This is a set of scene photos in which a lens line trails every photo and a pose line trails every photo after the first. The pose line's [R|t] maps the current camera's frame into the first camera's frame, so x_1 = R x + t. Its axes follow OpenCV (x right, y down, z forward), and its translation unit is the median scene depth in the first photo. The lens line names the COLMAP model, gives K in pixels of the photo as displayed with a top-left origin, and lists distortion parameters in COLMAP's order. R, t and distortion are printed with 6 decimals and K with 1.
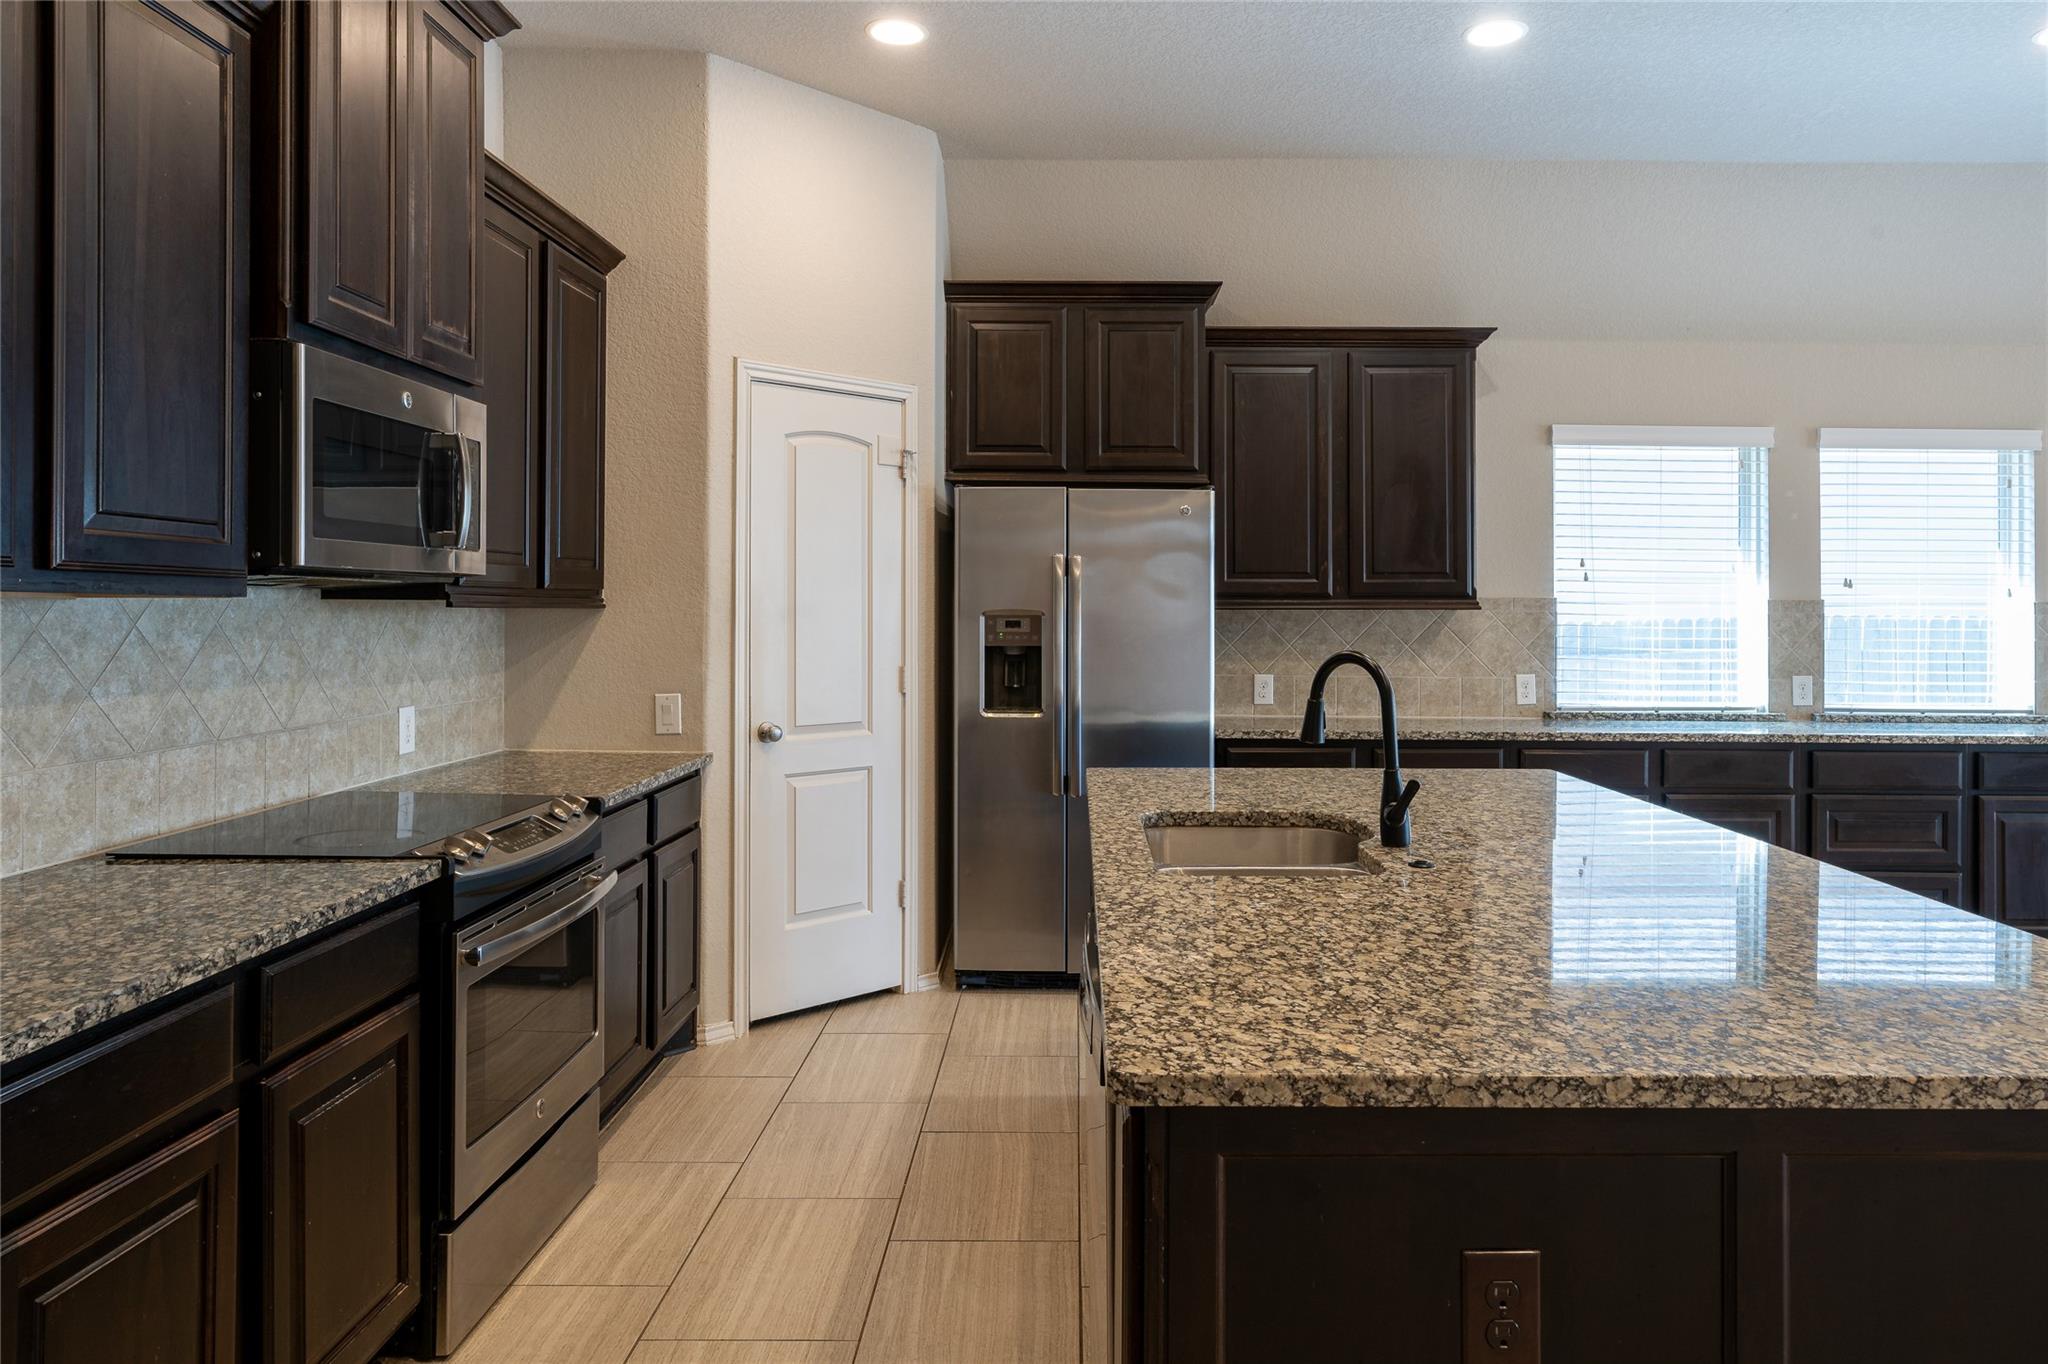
lens RADIAL K [[1378.4, 0, 1056.4], [0, 1378.4, 620.4], [0, 0, 1]] dist [0.001193, -0.000106]
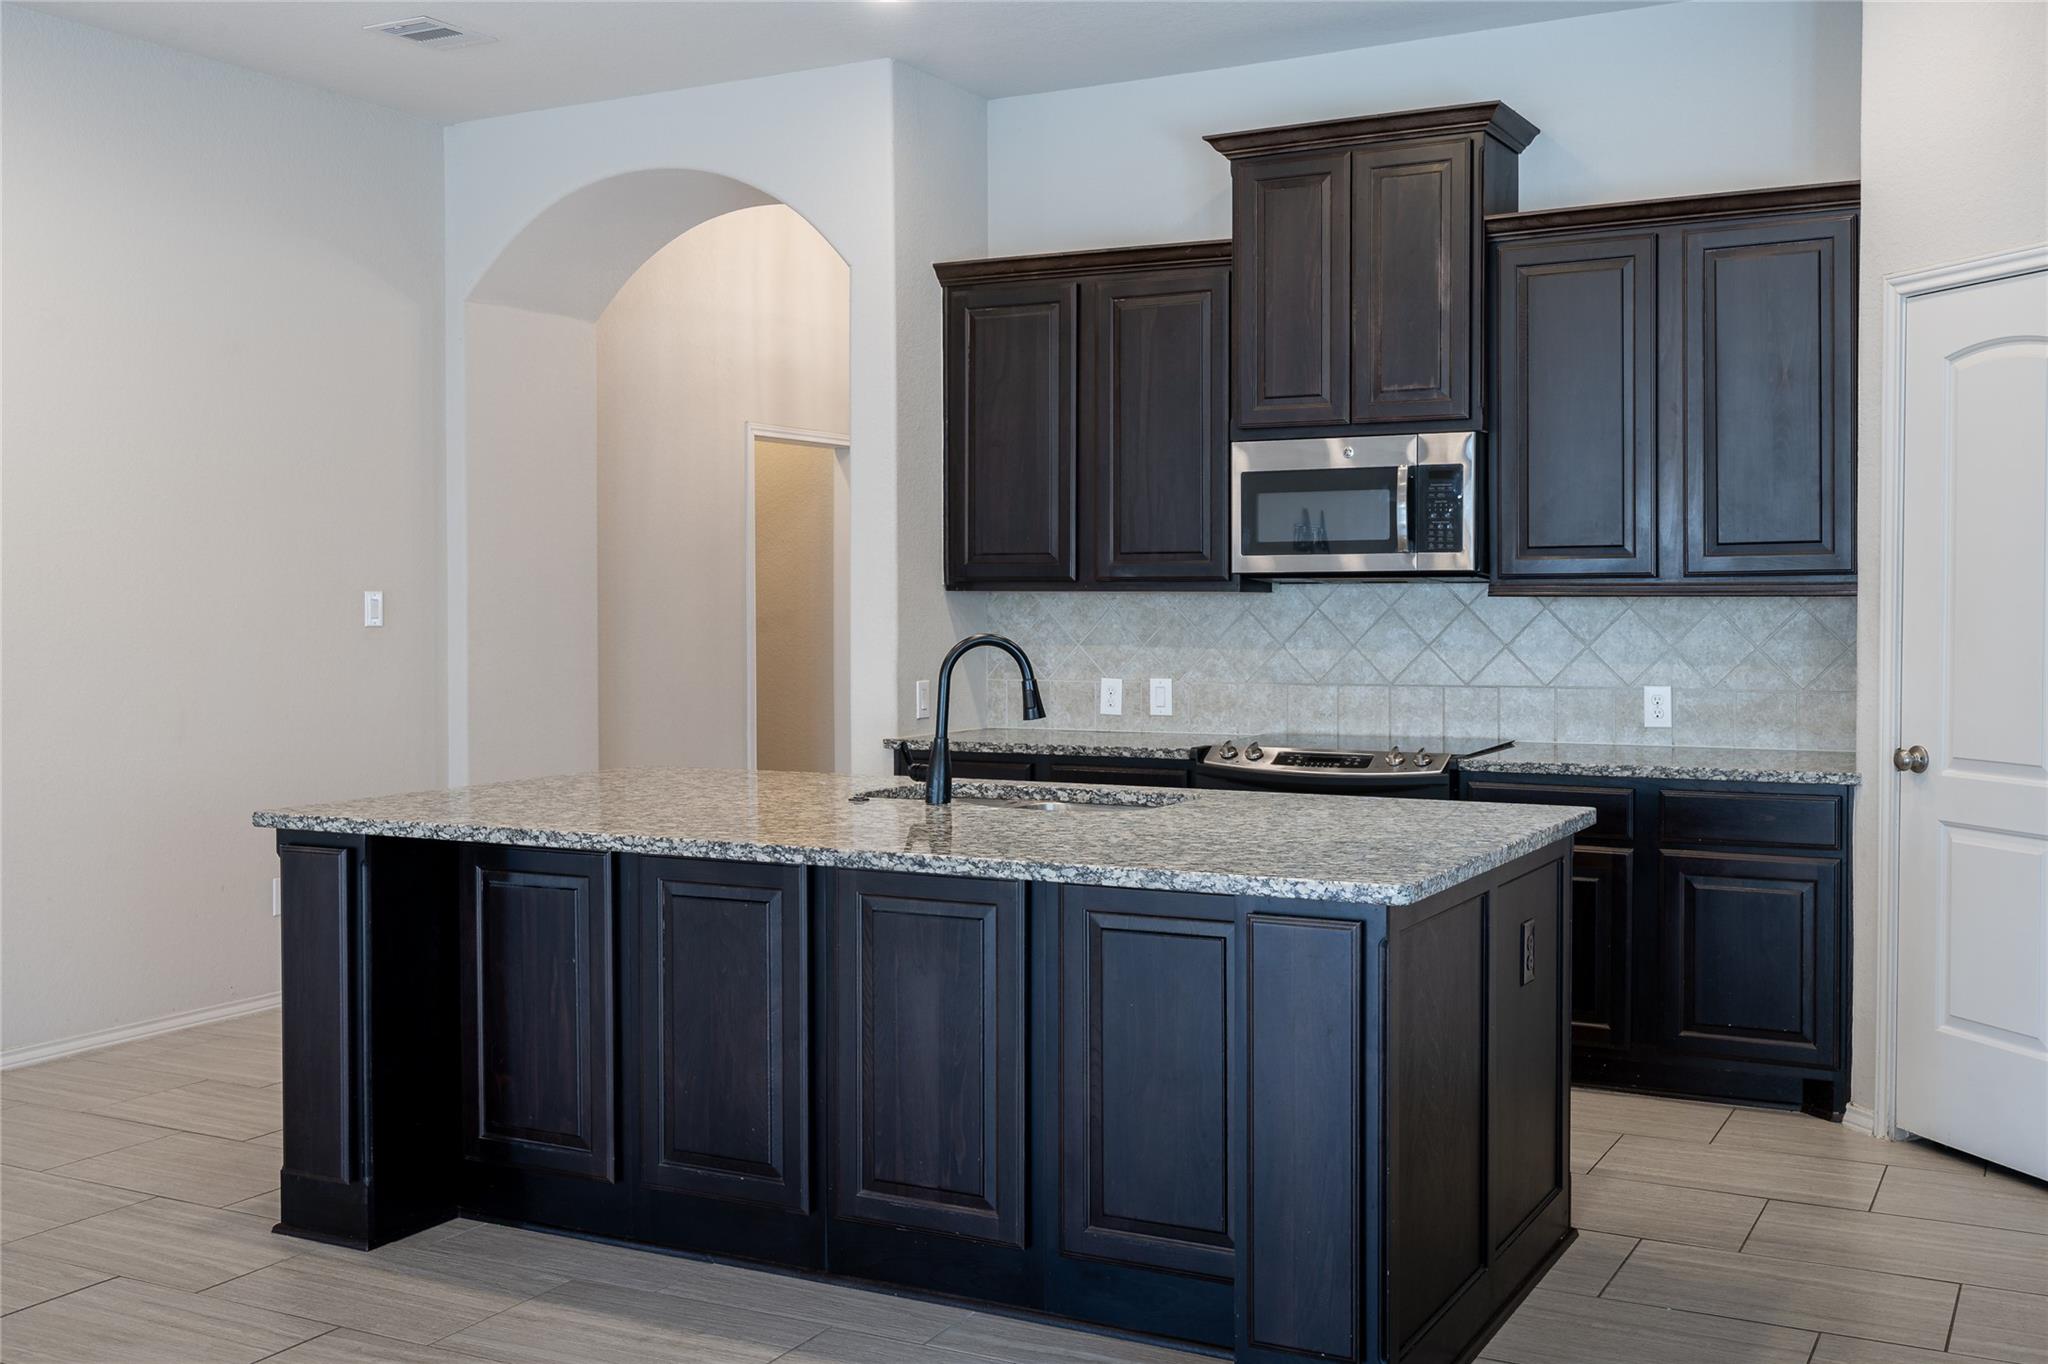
lens RADIAL K [[2011.9, 0, 1024.0], [0, 2011.9, 682.0], [0, 0, 1]] dist [0.003116, -0.011374]
pose [[-0.468855, 0.034076, -0.882618, 0.877253], [-0.006283, 0.999102, 0.041910, -0.003677], [0.883253, 0.025195, -0.468219, 0.958519]]
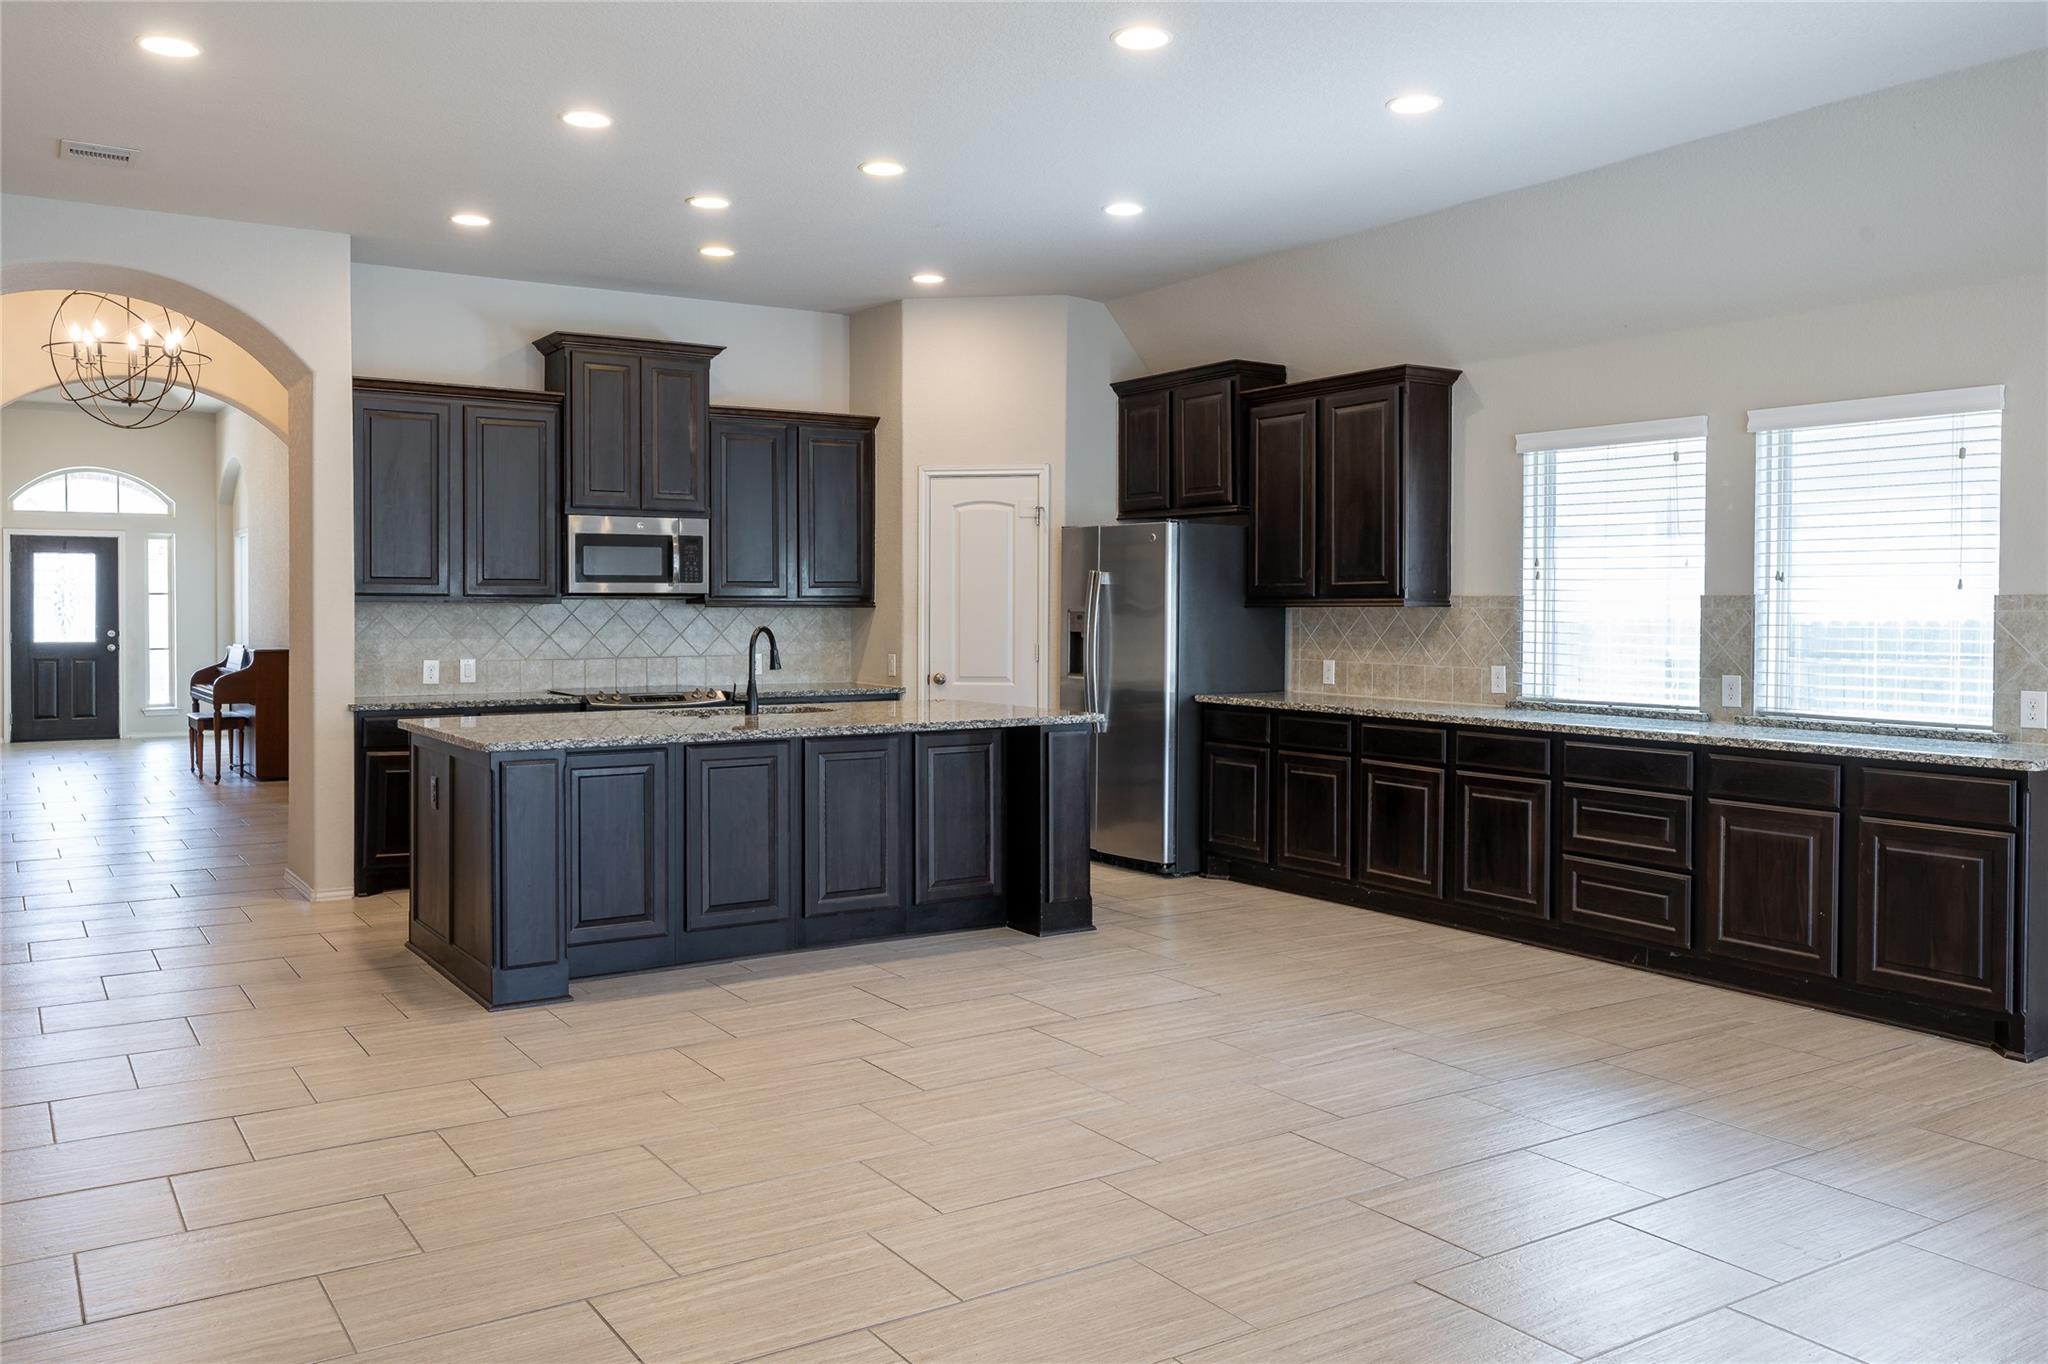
lens RADIAL K [[1588.9, 0, 1024.0], [0, 1588.9, 682.0], [0, 0, 1]] dist [0.004600, -0.000091]
pose [[0.545564, 0.035742, -0.837307, 1.352273], [-0.006051, 0.999232, 0.038711, 0.006101], [0.838047, -0.016053, 0.545362, -0.005252]]
